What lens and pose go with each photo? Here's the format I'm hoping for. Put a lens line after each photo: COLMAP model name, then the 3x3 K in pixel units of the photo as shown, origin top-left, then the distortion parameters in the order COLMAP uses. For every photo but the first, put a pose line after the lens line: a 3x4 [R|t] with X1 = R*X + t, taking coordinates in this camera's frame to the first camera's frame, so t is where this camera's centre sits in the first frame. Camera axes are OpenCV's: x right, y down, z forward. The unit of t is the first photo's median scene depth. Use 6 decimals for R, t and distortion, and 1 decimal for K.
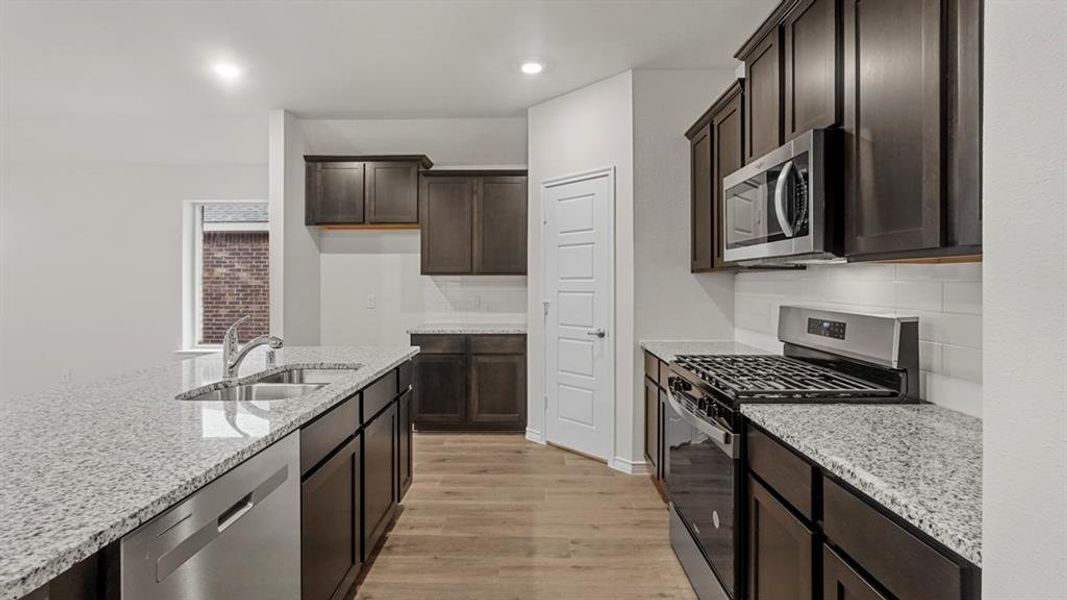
lens RADIAL K [[467.7, 0, 534.6], [0, 467.7, 281.2], [0, 0, 1]] dist [-0.003083, 0.000119]
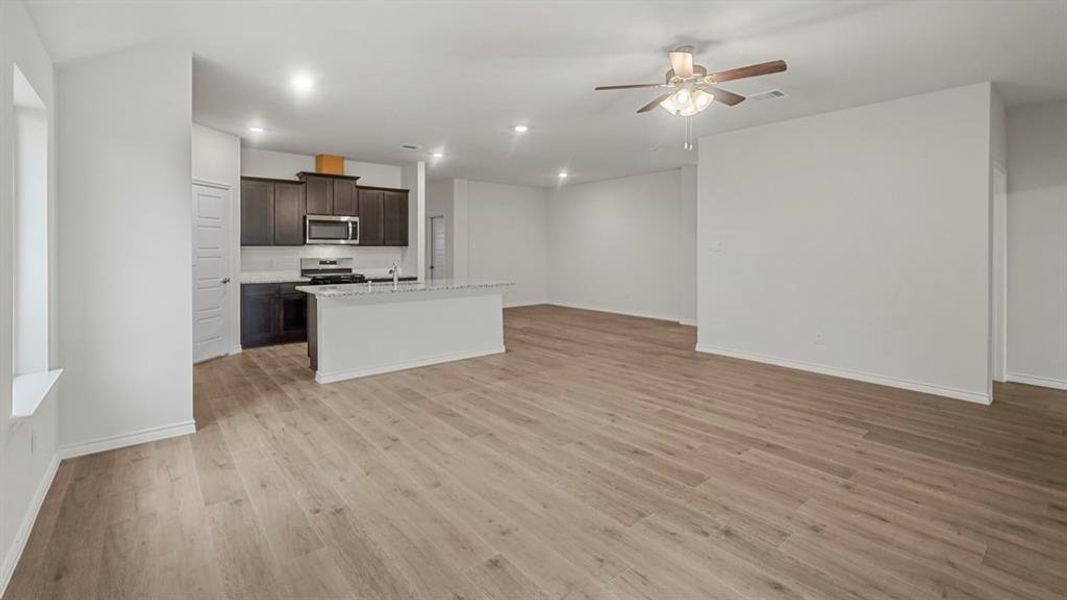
lens RADIAL K [[469.0, 0, 531.4], [0, 469.0, 249.0], [0, 0, 1]] dist [-0.002512, 0.000675]
pose [[-0.641239, -0.002204, 0.767338, -1.541633], [-0.002615, 0.999996, 0.000688, -0.006673], [-0.767337, -0.001565, -0.641242, 1.009138]]
